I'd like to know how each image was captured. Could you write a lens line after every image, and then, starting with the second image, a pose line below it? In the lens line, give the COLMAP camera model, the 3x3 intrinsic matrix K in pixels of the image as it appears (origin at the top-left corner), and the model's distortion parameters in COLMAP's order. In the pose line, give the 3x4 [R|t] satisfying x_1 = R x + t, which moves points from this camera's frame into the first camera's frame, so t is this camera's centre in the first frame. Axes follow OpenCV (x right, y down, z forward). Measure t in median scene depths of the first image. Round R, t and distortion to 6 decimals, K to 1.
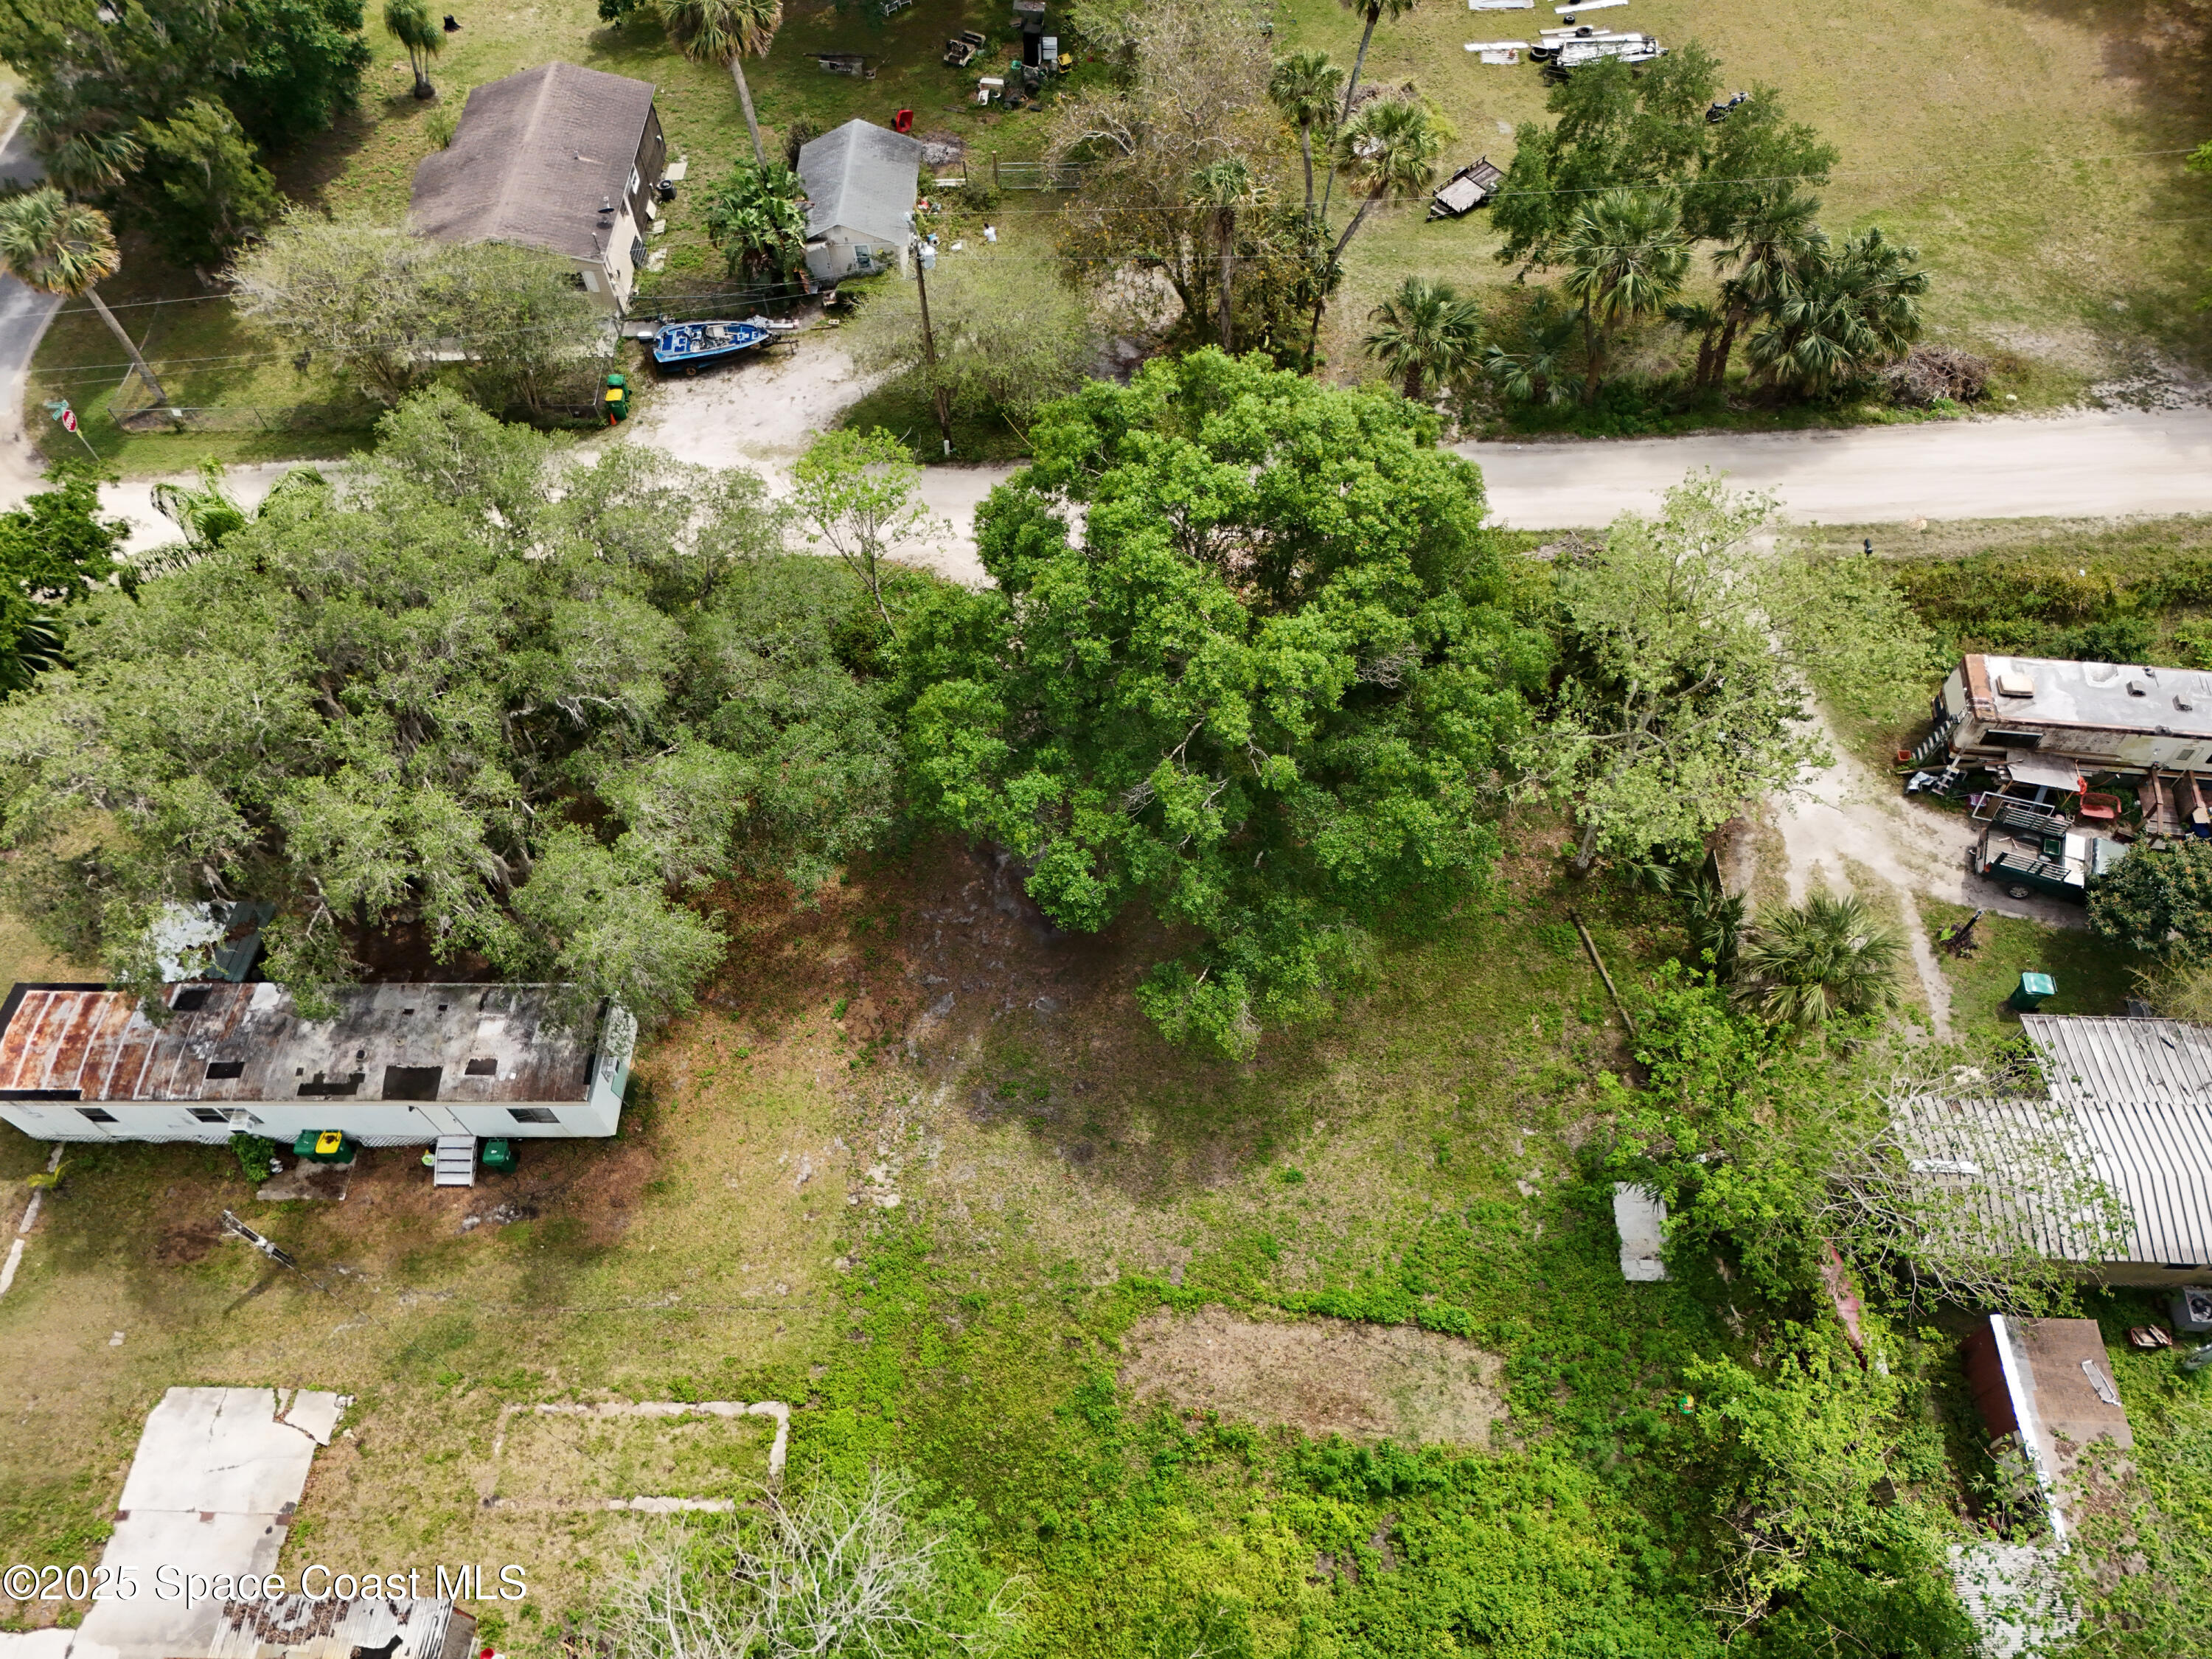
lens RADIAL K [[1585.5, 0, 1106.0], [0, 1585.5, 829.5], [0, 0, 1]] dist [0.001308, -0.002573]
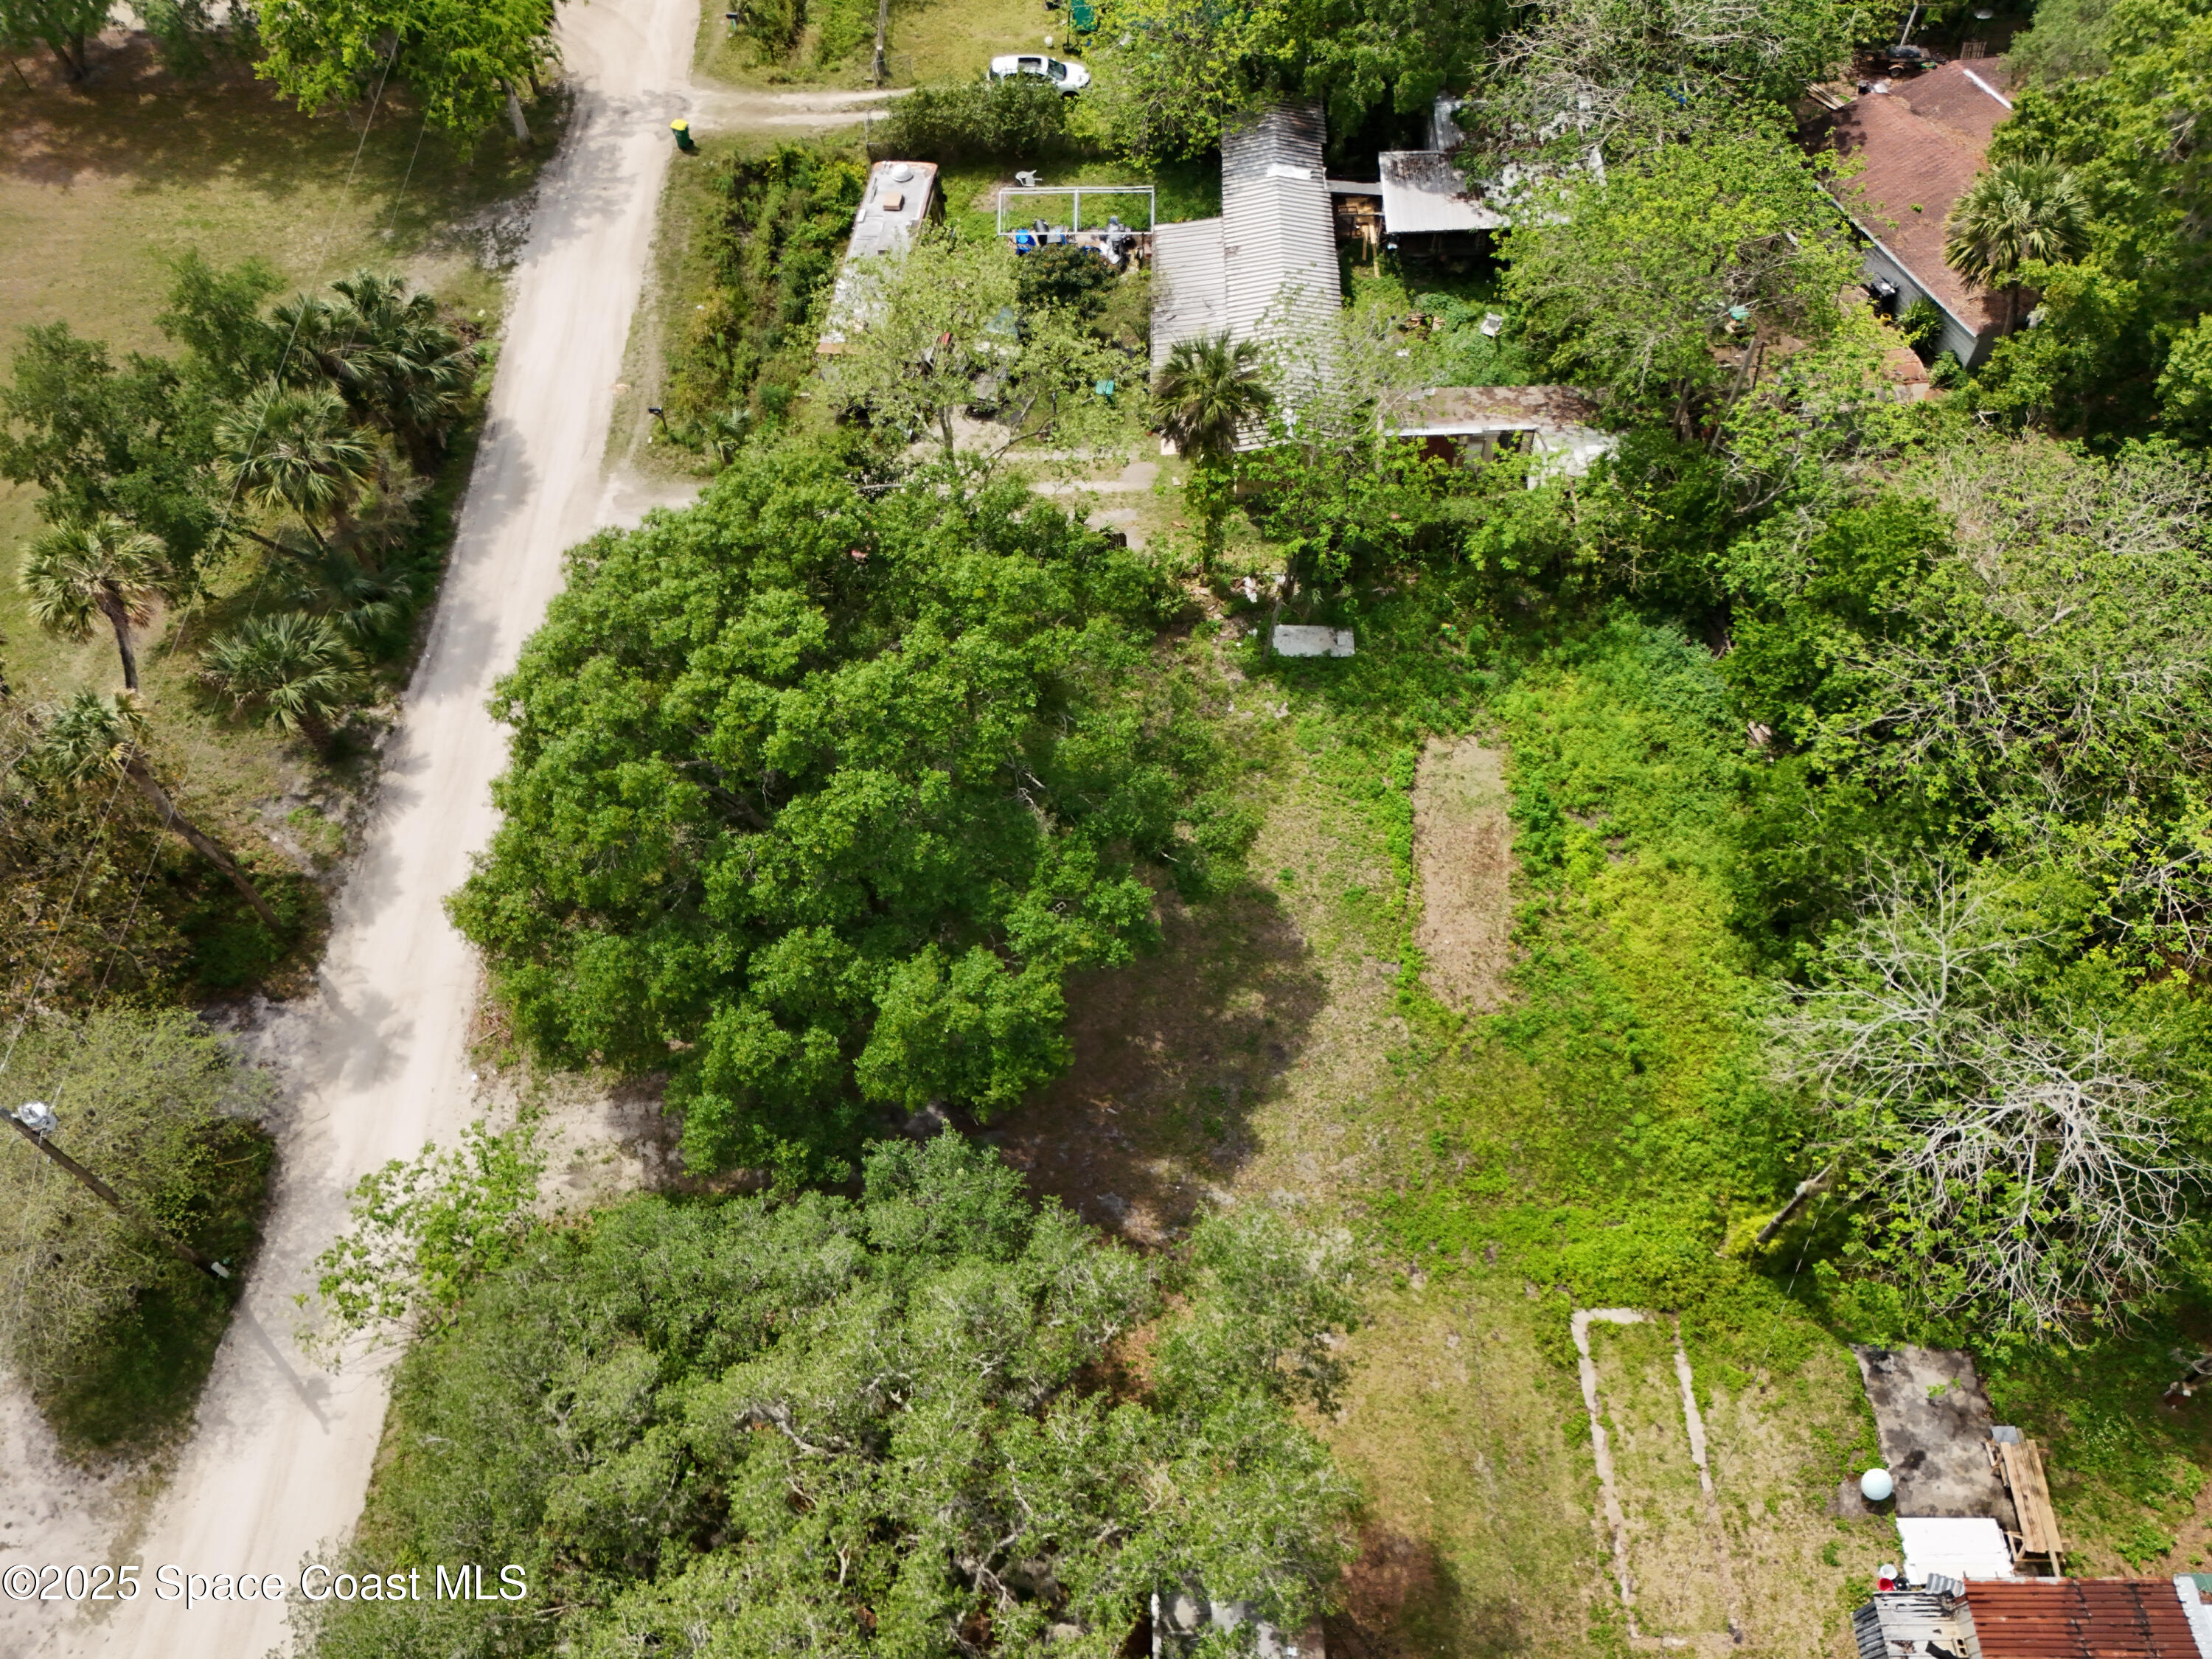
lens RADIAL K [[1585.5, 0, 1106.0], [0, 1585.5, 829.5], [0, 0, 1]] dist [0.001308, -0.002573]
pose [[-0.030241, -0.793727, 0.607522, -0.543090], [0.849726, 0.299651, 0.433791, -0.389752], [-0.526356, 0.529346, 0.665389, 0.340818]]
